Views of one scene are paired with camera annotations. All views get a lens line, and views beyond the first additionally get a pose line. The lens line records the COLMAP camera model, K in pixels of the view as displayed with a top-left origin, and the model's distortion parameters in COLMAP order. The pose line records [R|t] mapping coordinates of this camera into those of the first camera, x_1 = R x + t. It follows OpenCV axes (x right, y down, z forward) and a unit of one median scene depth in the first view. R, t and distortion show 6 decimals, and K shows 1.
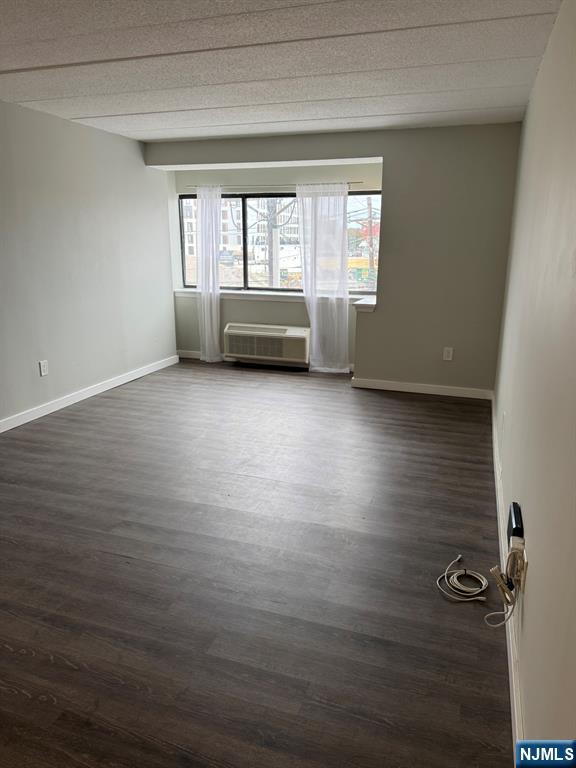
lens RADIAL K [[545.6, 0, 283.3], [0, 545.6, 391.0], [0, 0, 1]] dist [0.028527, -0.025711]
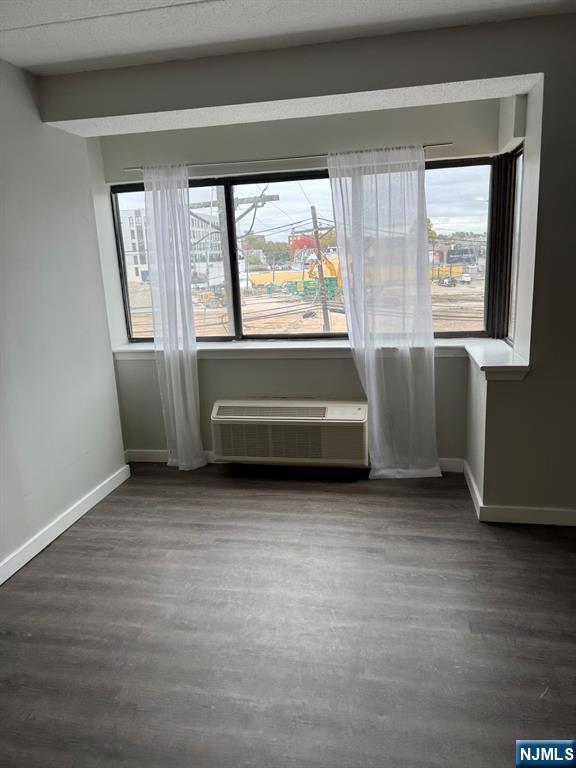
lens RADIAL K [[545.6, 0, 292.3], [0, 545.6, 368.9], [0, 0, 1]] dist [0.028527, -0.025711]
pose [[0.988098, -0.078292, 0.132409, -0.096291], [0.086597, 0.994544, -0.058167, -0.119732], [-0.127132, 0.068941, 0.989487, 0.431557]]
